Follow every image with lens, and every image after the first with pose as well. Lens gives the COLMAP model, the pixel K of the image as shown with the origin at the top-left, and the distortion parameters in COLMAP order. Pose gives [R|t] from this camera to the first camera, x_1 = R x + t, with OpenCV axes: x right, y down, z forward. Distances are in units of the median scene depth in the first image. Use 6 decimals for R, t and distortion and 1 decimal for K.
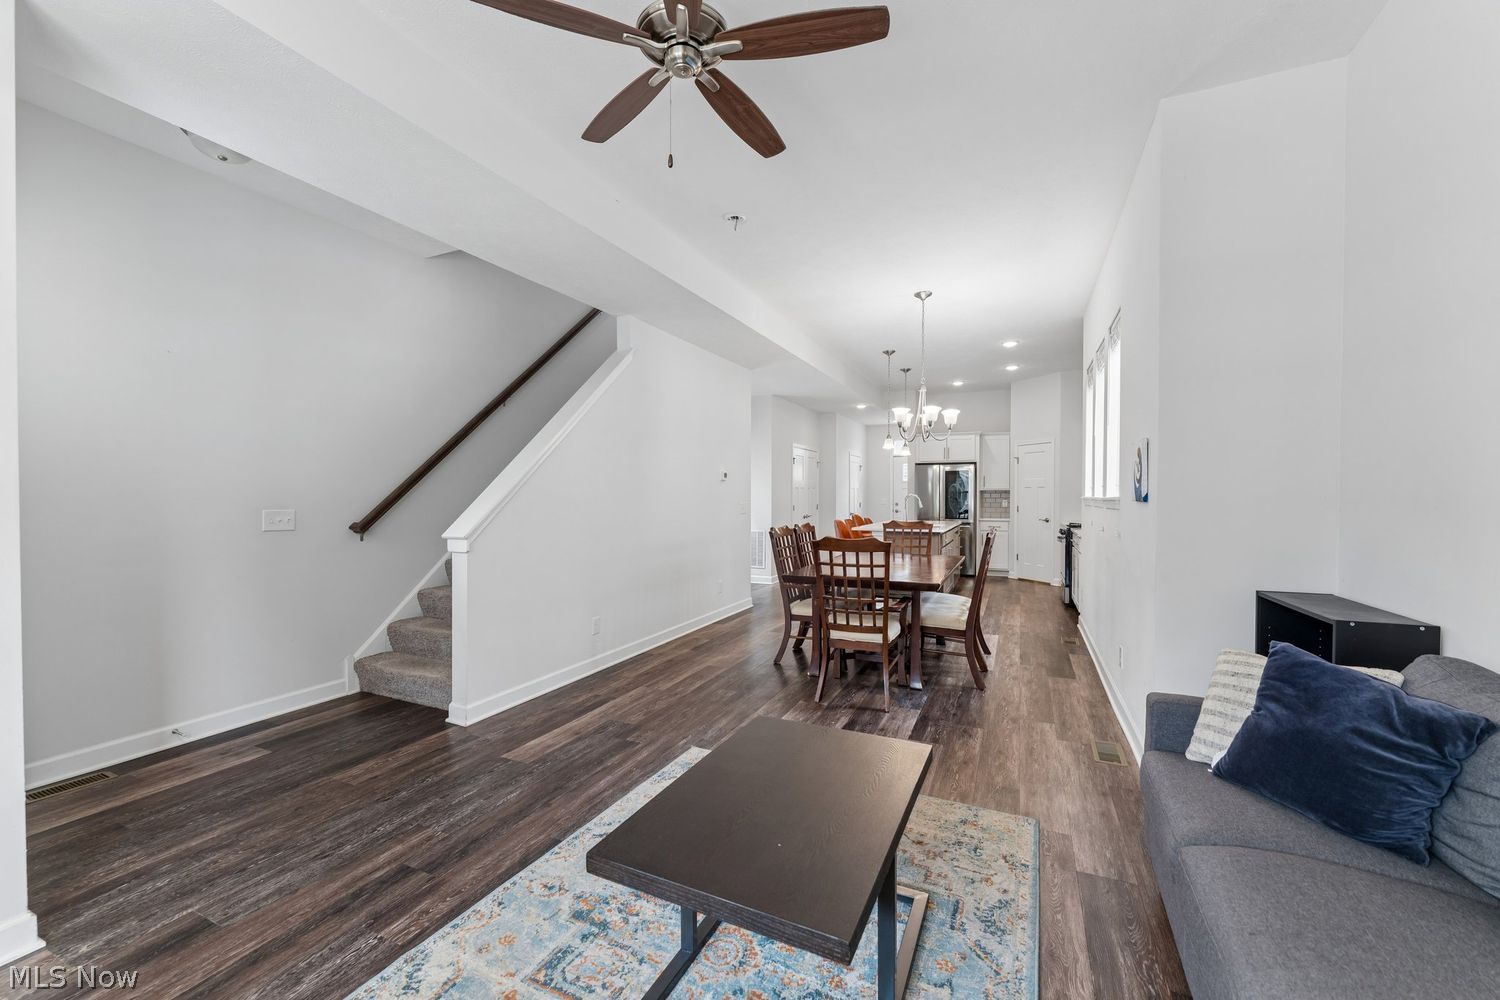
lens RADIAL K [[592.3, 0, 745.7], [0, 592.3, 500.2], [0, 0, 1]] dist [-0.003070, -0.000667]
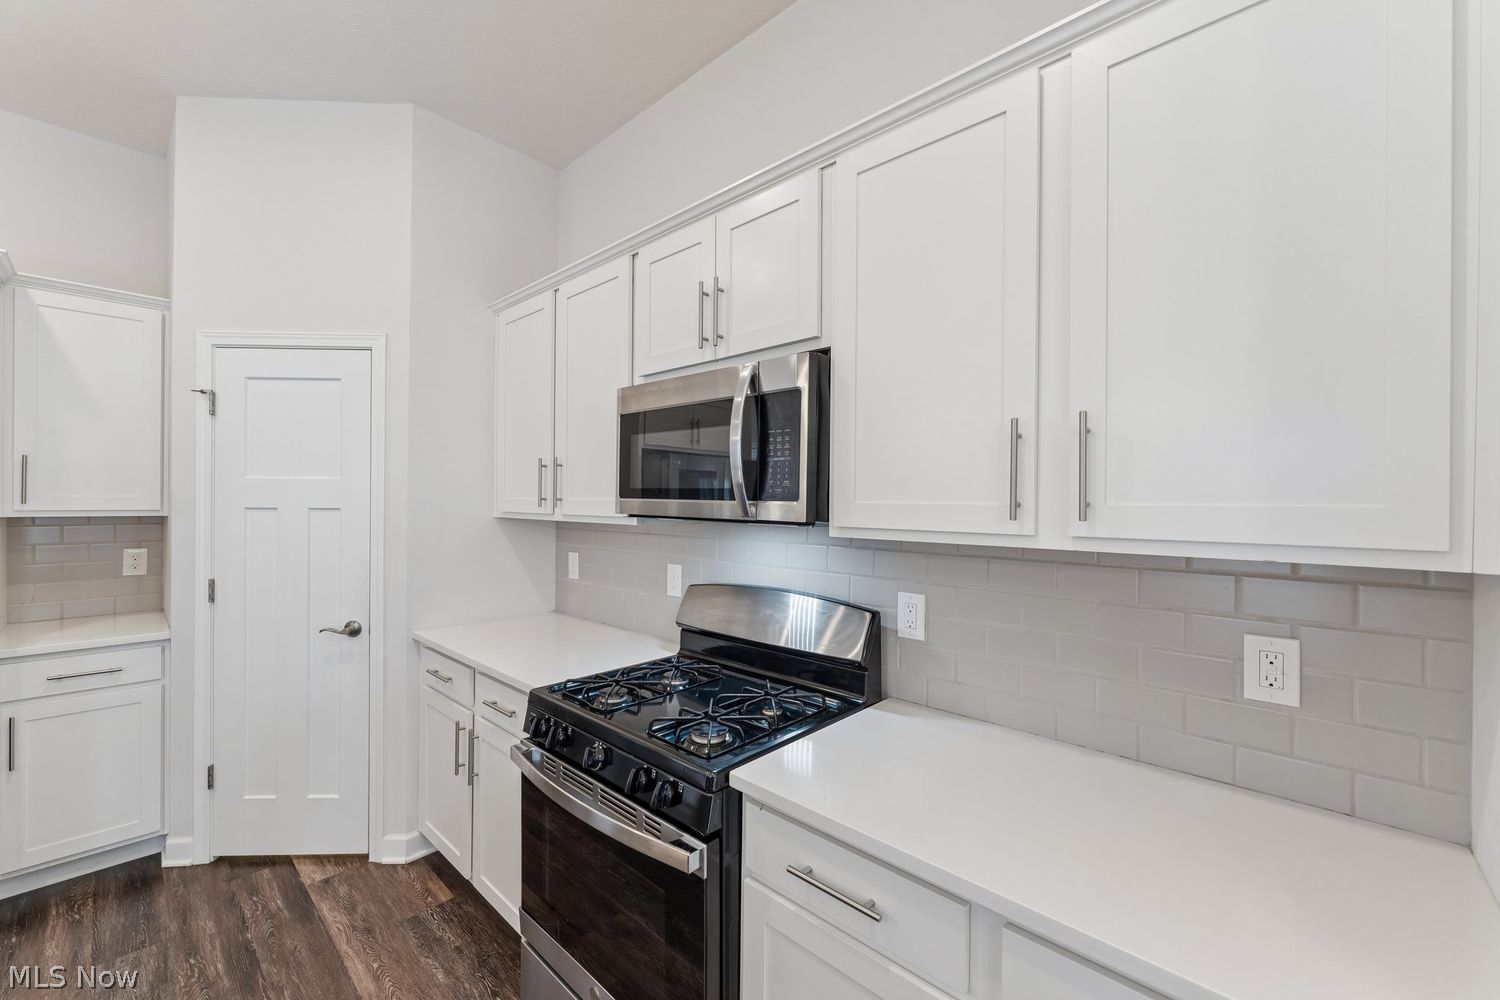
lens RADIAL K [[592.3, 0, 750.4], [0, 592.3, 501.0], [0, 0, 1]] dist [-0.003070, -0.000667]
pose [[0.303583, 0.003316, 0.952799, 0.280660], [-0.003767, 0.999990, -0.002281, -0.023845], [-0.952798, -0.002896, 0.303592, 0.686351]]
